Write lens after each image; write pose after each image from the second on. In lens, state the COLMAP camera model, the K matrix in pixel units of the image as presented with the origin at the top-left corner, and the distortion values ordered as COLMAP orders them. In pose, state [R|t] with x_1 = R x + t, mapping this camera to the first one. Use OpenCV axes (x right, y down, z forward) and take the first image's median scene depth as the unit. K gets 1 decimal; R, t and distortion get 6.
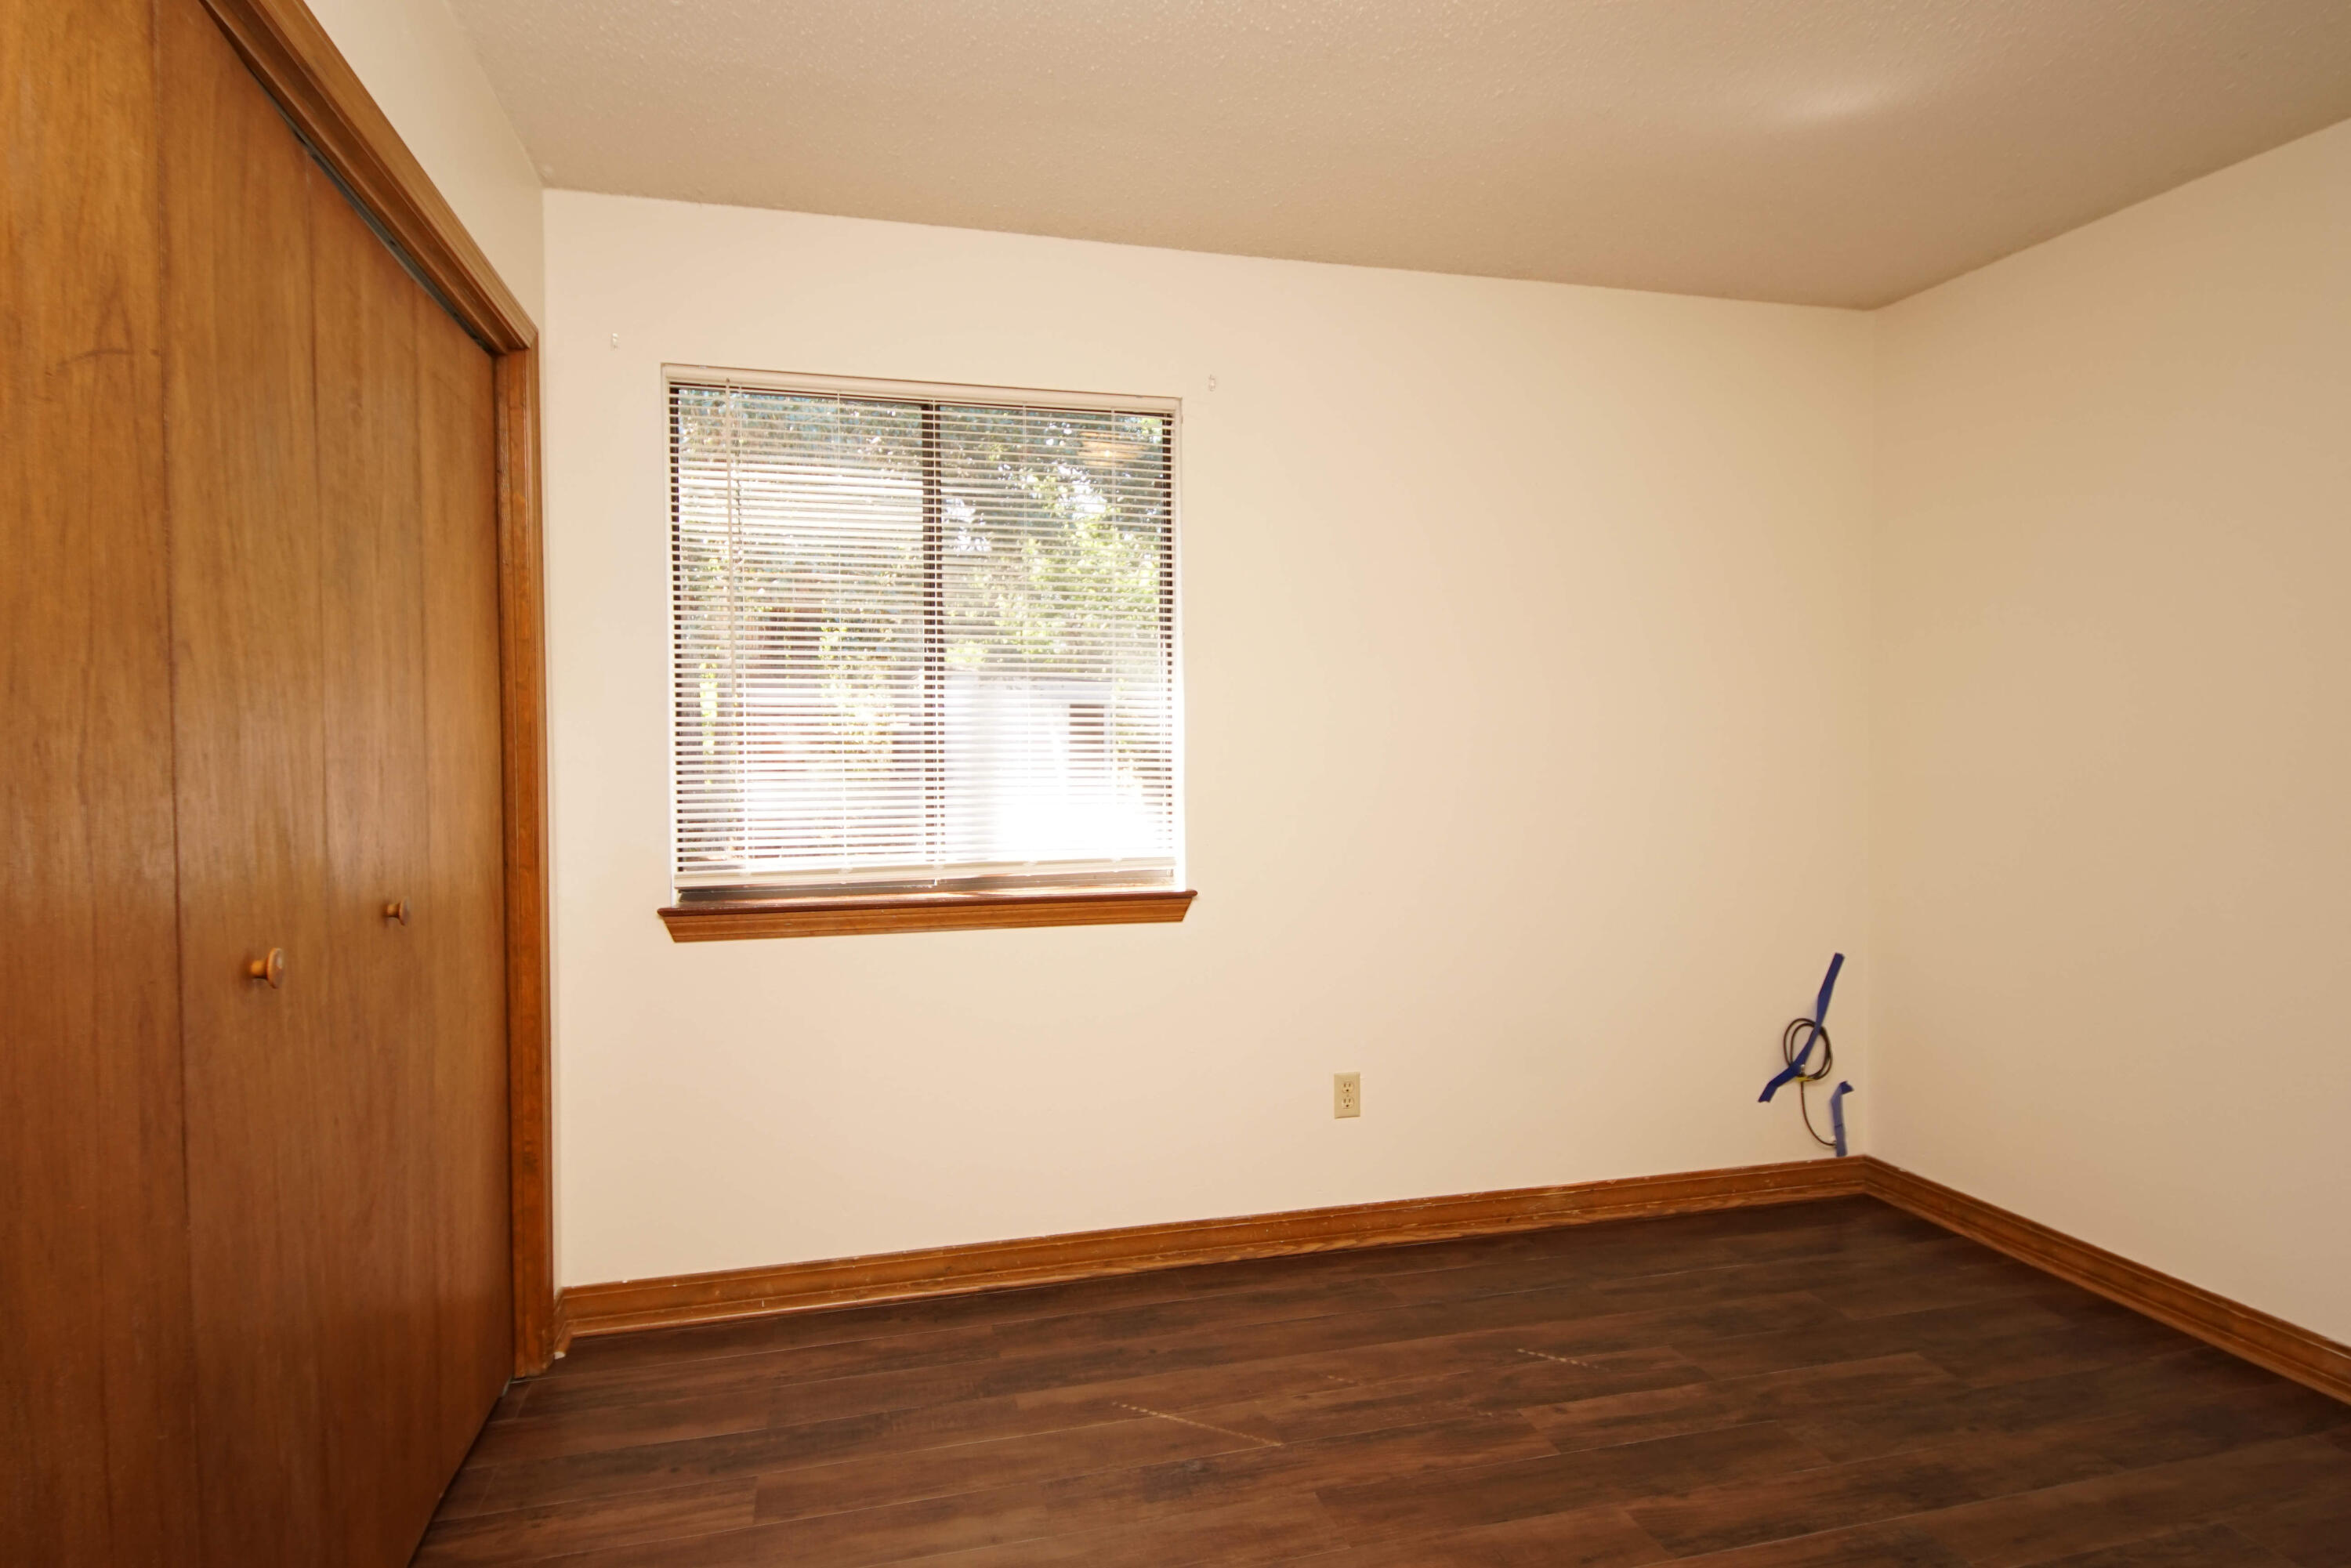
lens RADIAL K [[1257.0, 0, 1151.4], [0, 1257.0, 765.6], [0, 0, 1]] dist [0.035166, -0.030867]
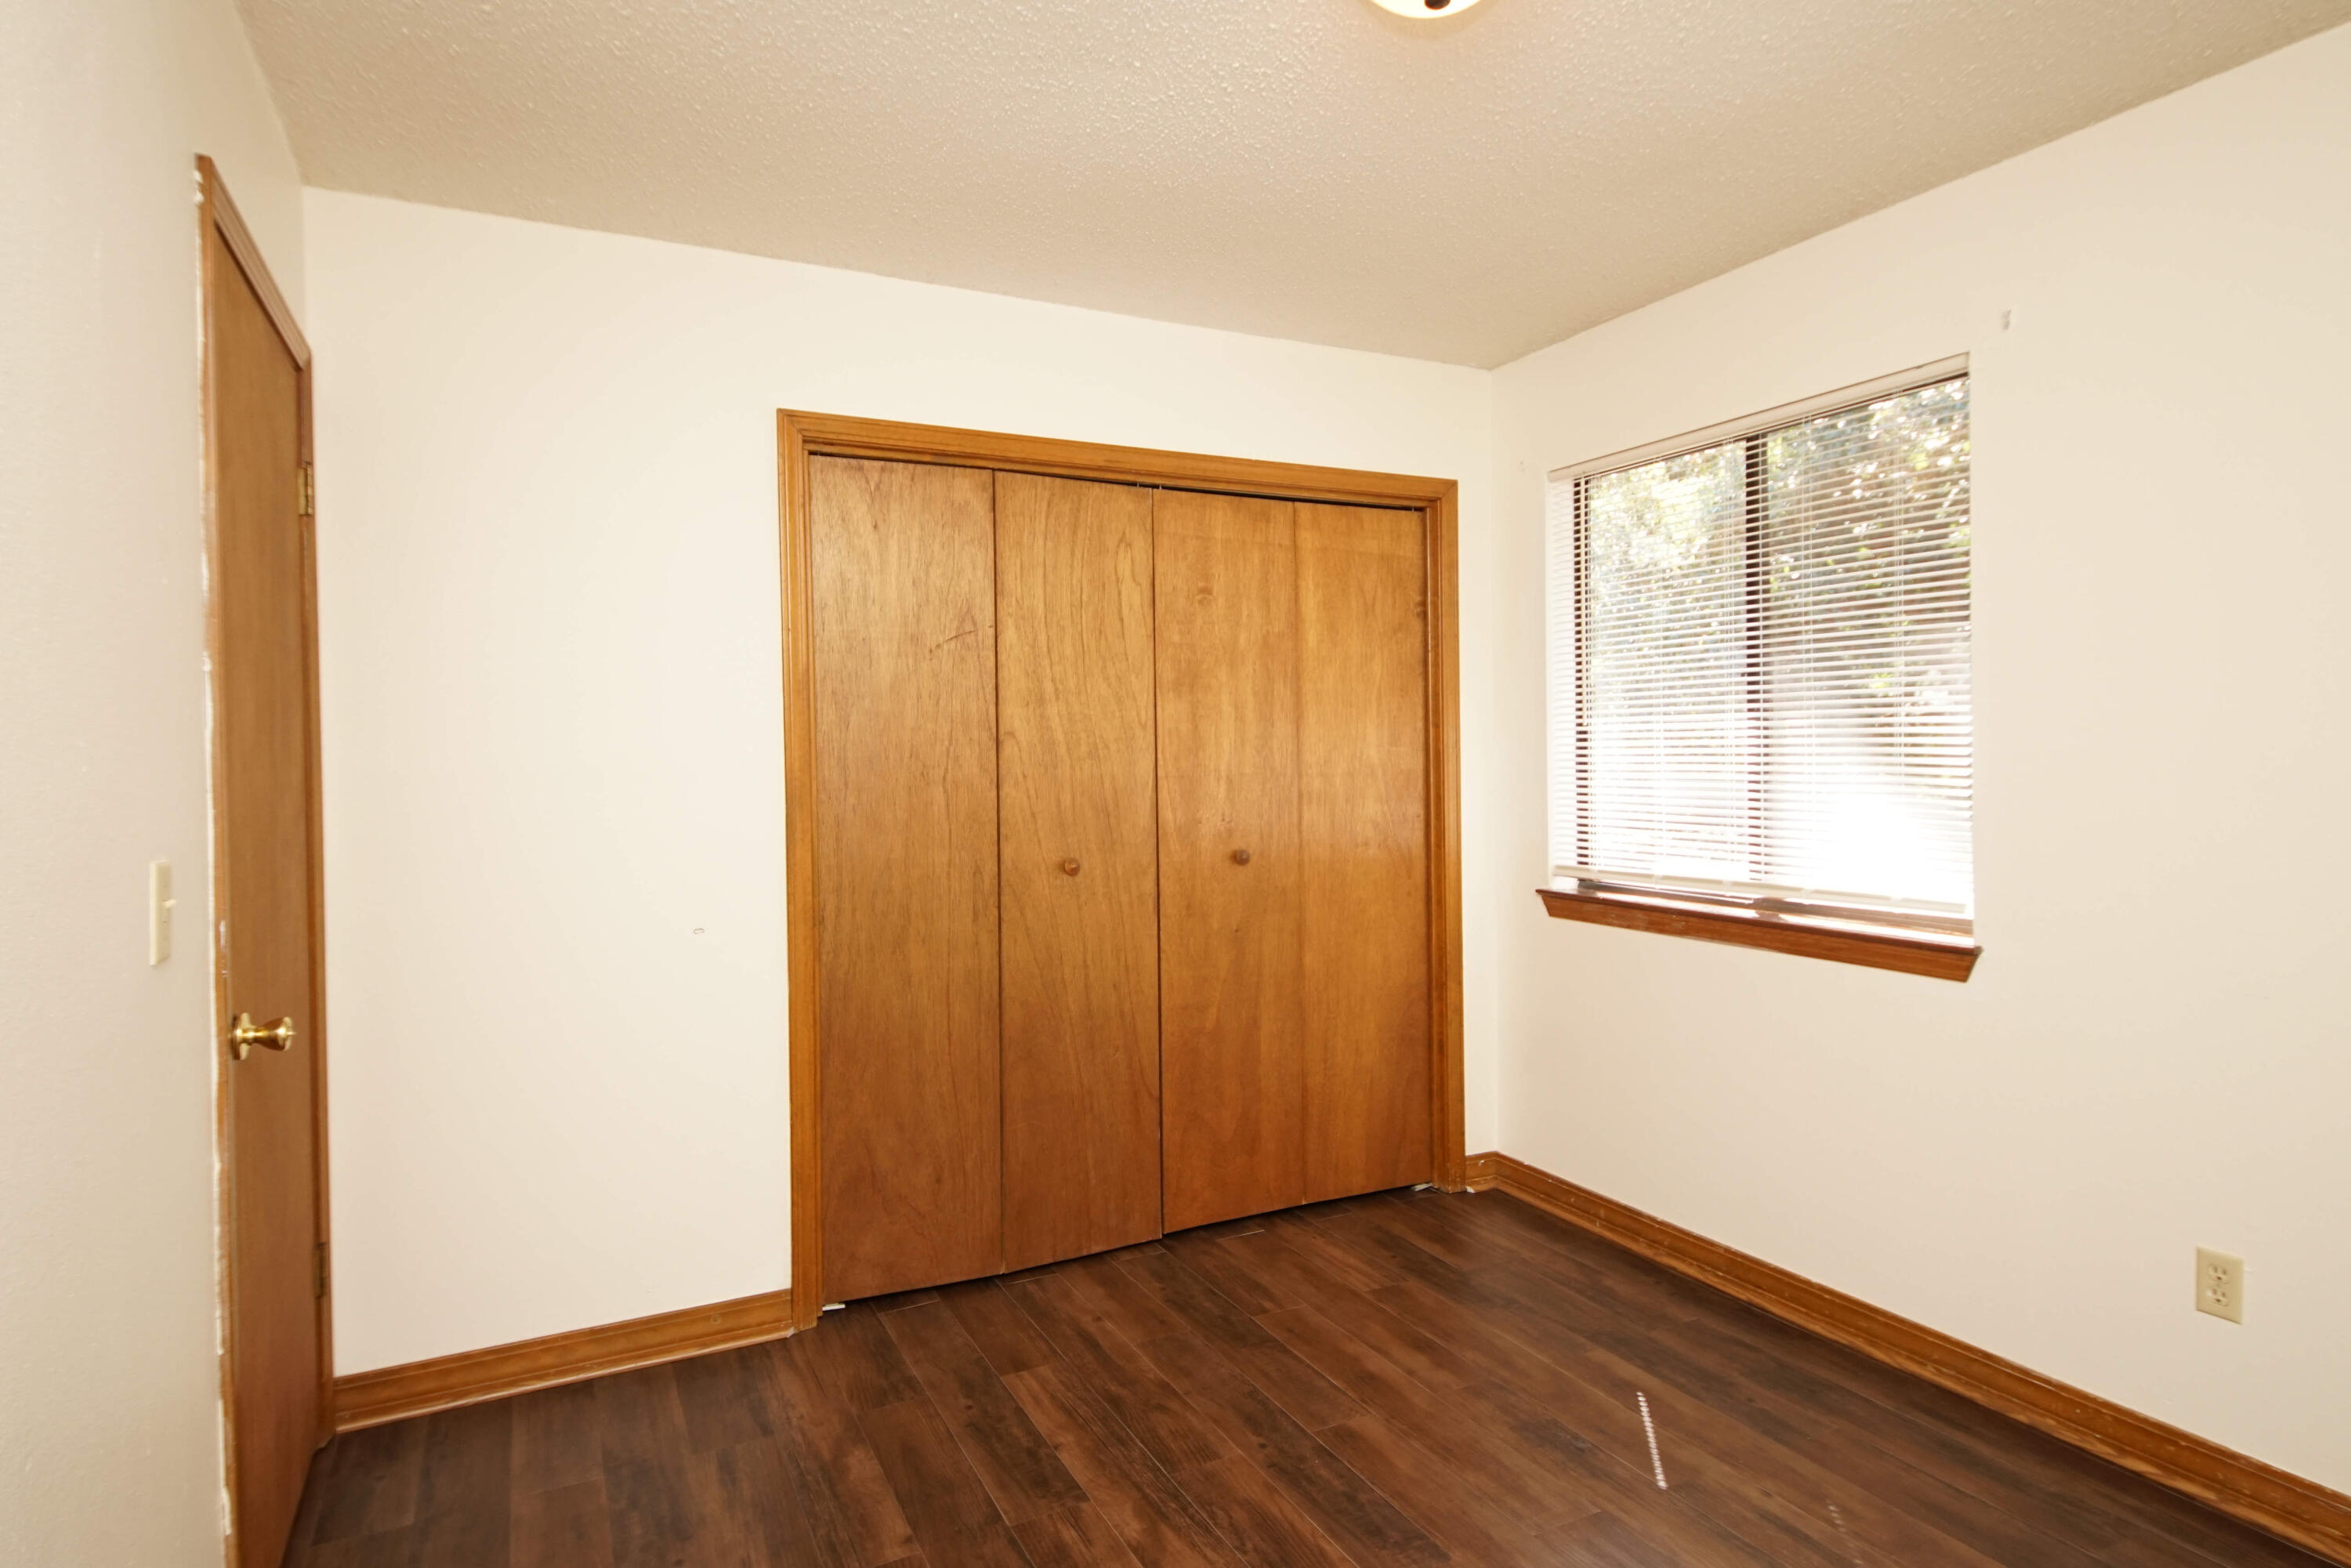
lens RADIAL K [[1257.0, 0, 1151.4], [0, 1257.0, 765.6], [0, 0, 1]] dist [0.035166, -0.030867]
pose [[0.207042, 0.013615, -0.978237, 0.781479], [-0.006818, 0.999899, 0.012473, -0.027659], [0.978308, 0.004087, 0.207114, 0.322739]]
